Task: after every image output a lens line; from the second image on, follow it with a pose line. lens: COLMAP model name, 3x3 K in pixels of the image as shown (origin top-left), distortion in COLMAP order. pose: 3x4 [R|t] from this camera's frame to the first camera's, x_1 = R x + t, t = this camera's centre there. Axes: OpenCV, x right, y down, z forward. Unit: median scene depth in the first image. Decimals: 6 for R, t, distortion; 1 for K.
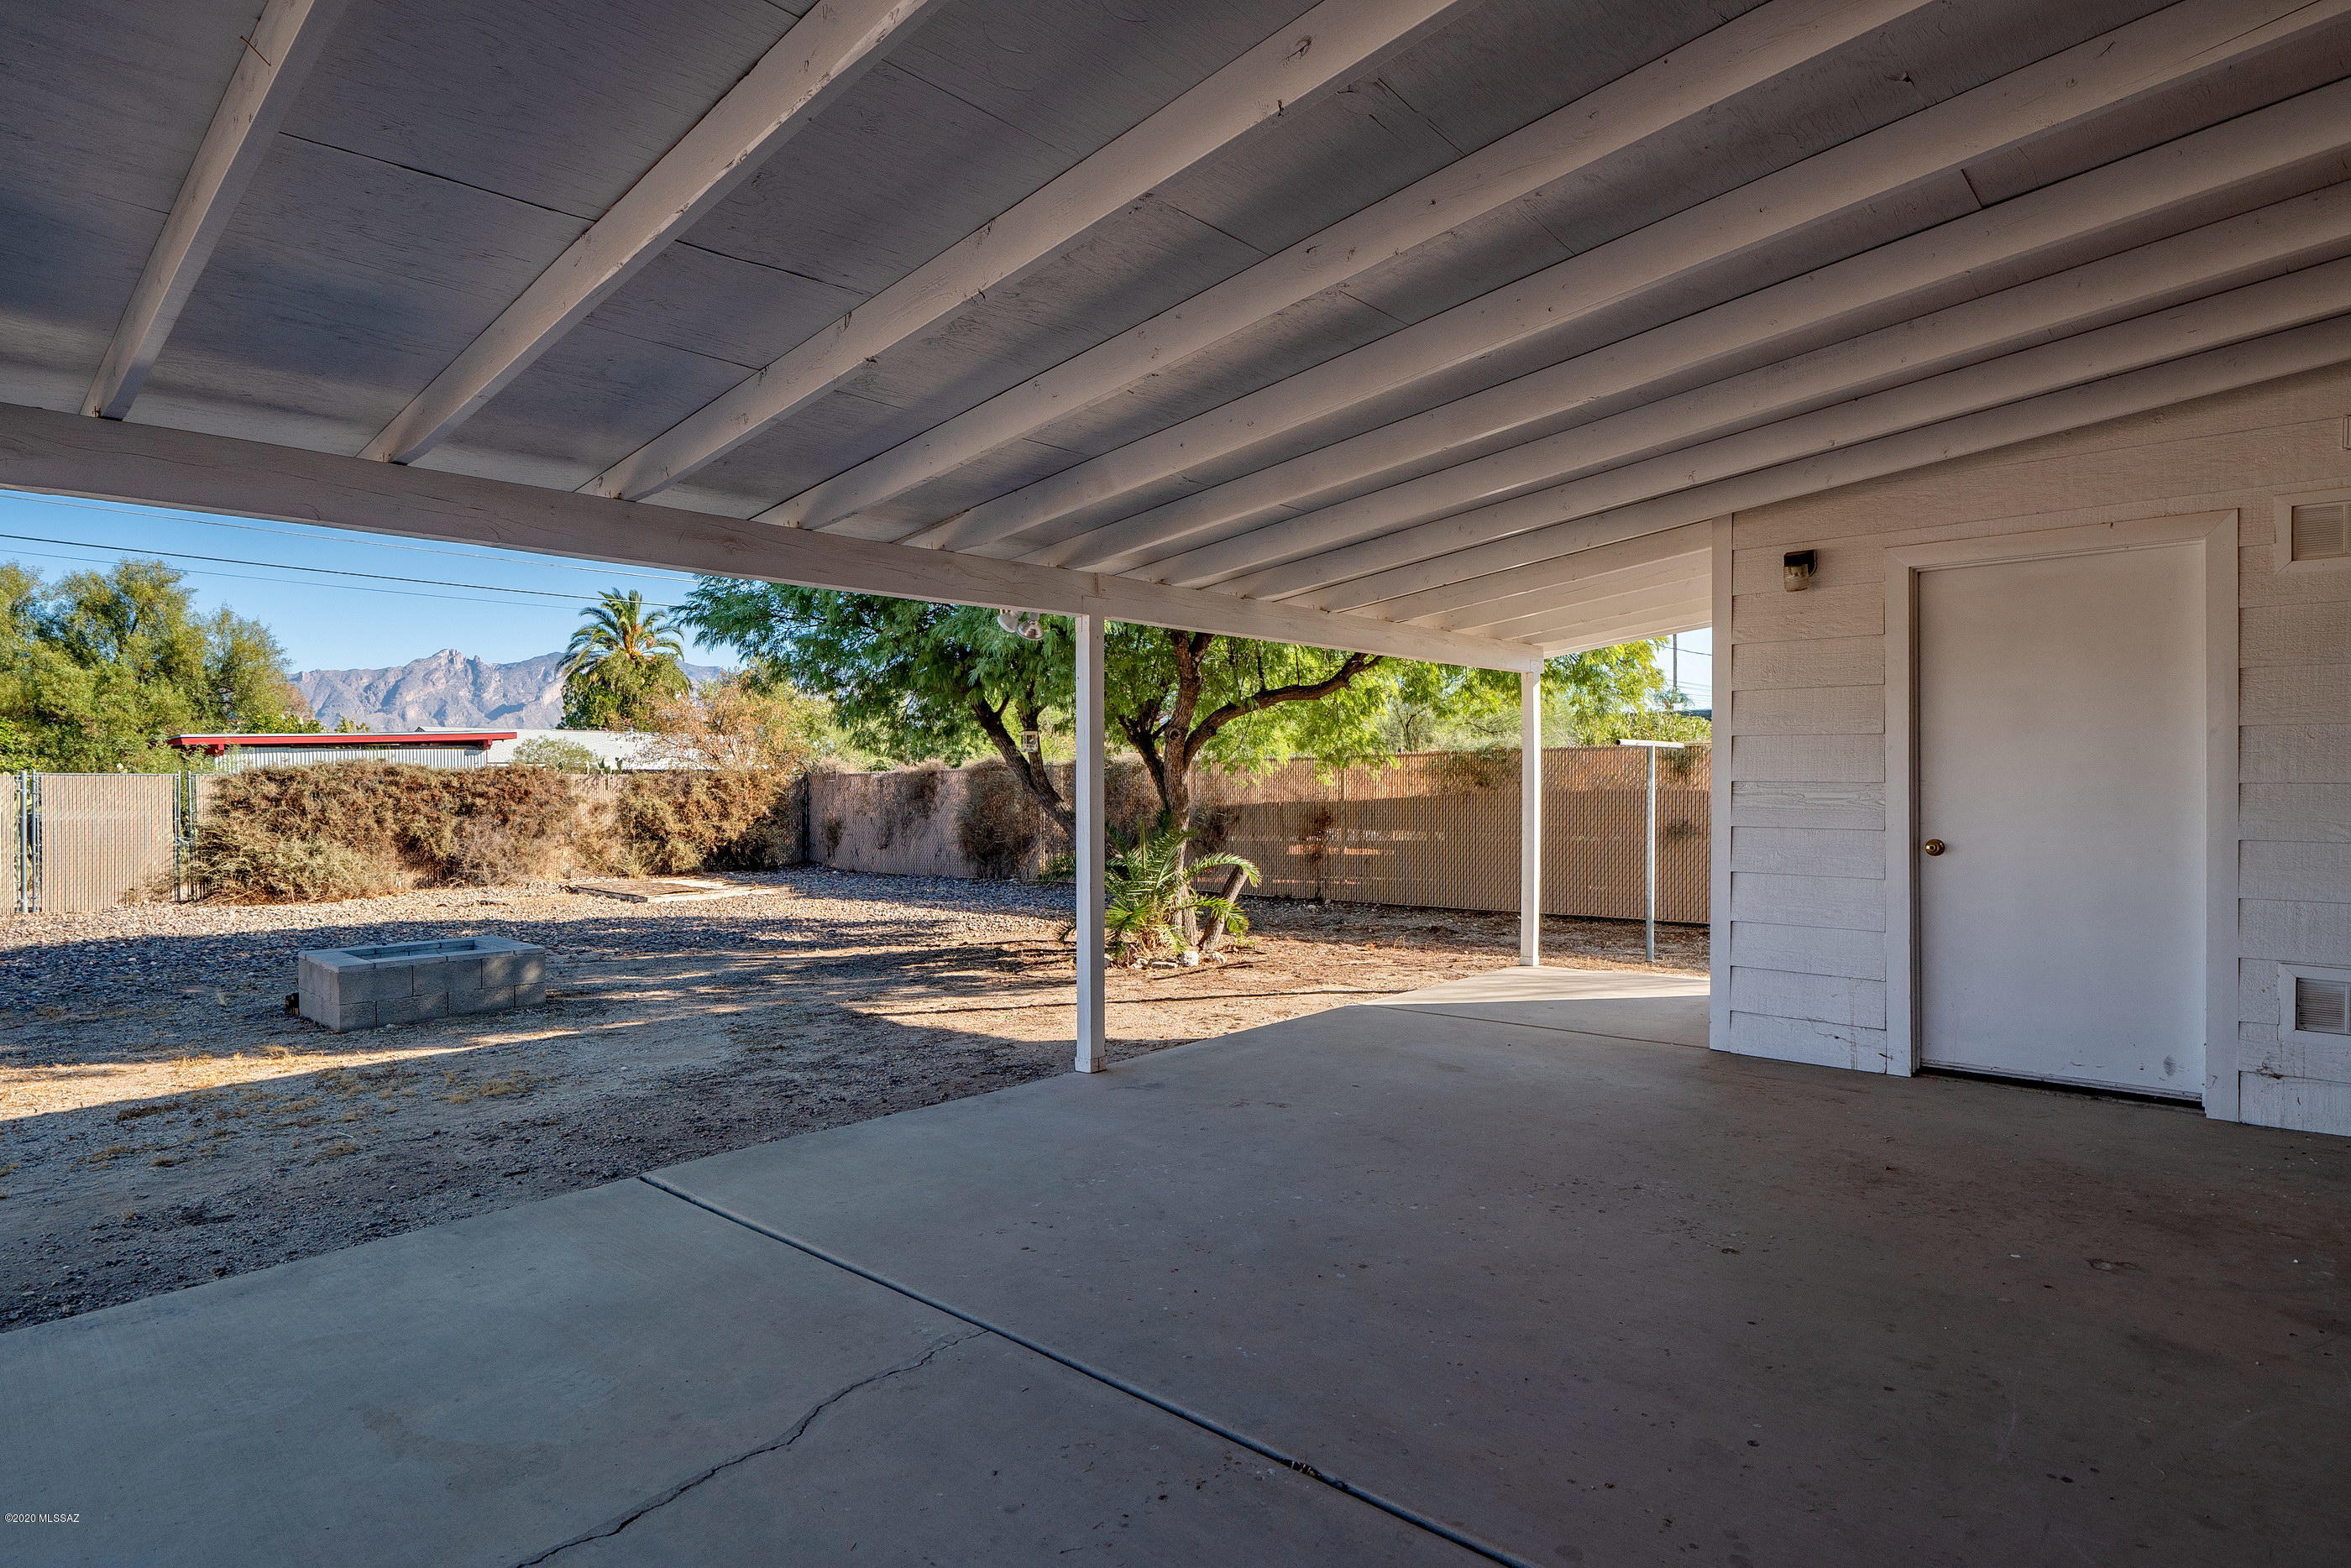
lens RADIAL K [[1249.6, 0, 1180.1], [0, 1249.6, 790.6], [0, 0, 1]] dist [0.003003, -0.001283]
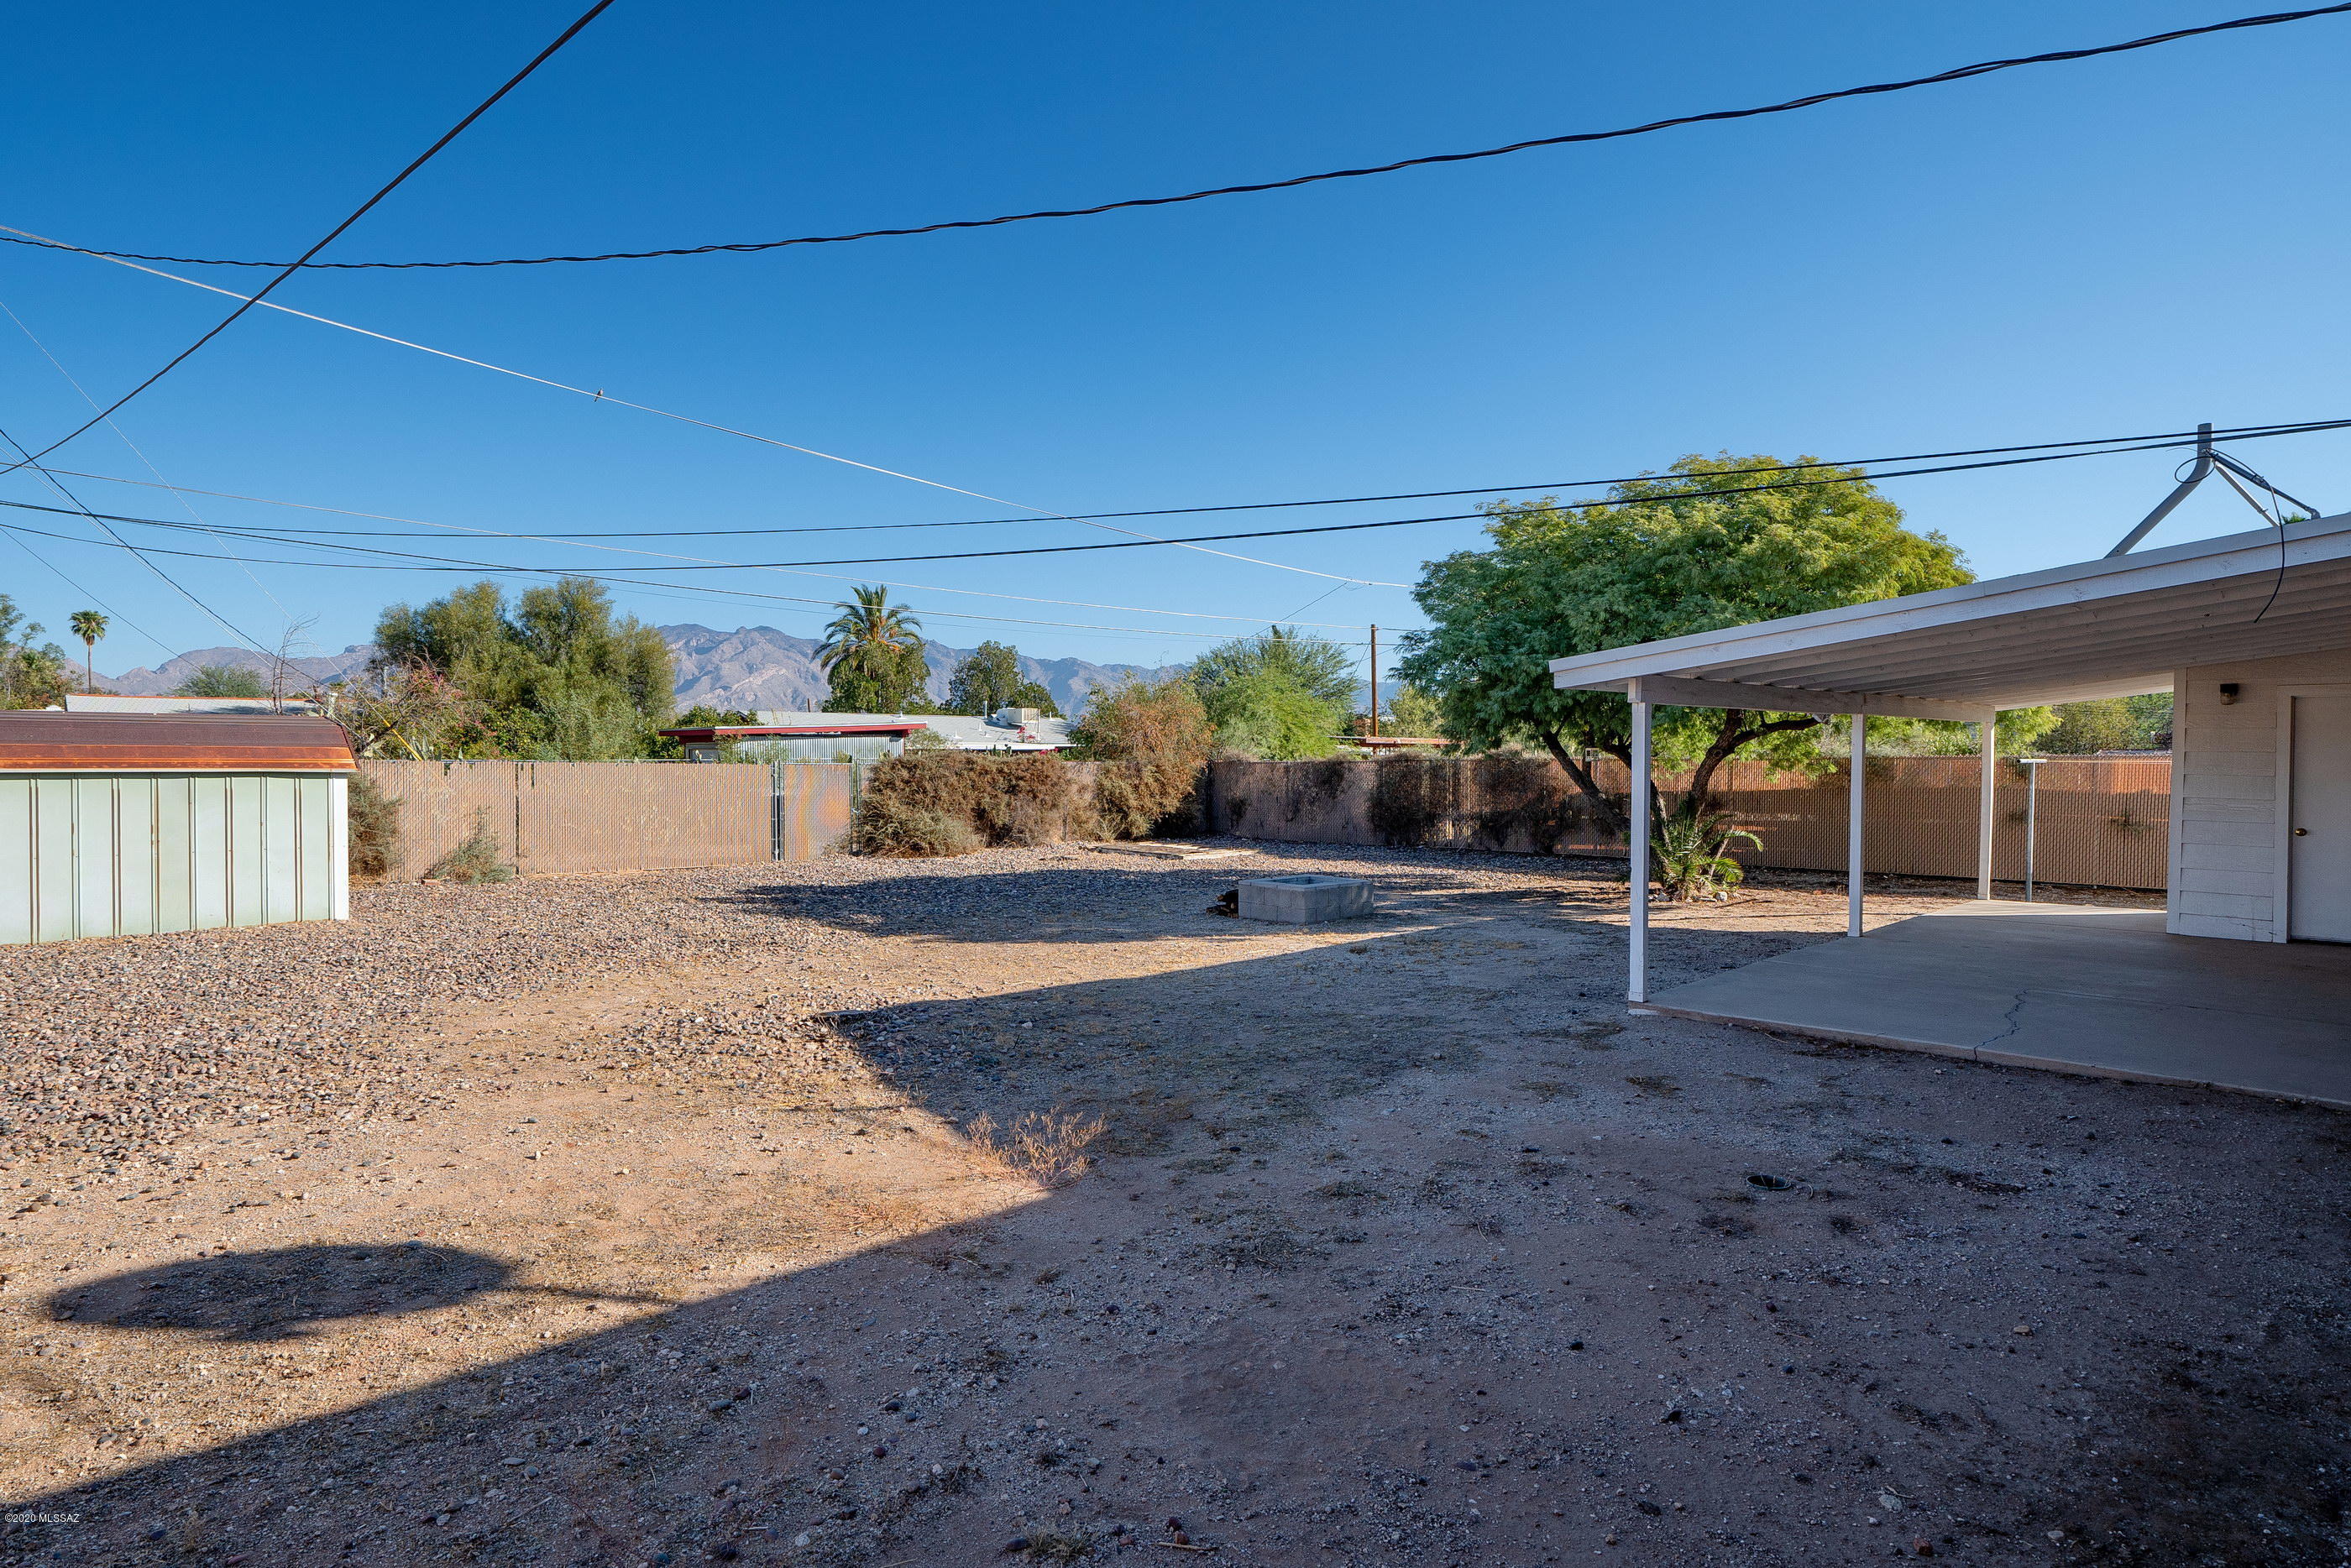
lens RADIAL K [[1249.6, 0, 1170.7], [0, 1249.6, 784.1], [0, 0, 1]] dist [0.003003, -0.001283]
pose [[0.997958, 0.008417, -0.063315, -0.310227], [-0.007269, 0.999805, 0.018349, -0.015895], [0.063457, -0.017851, 0.997825, -0.323811]]
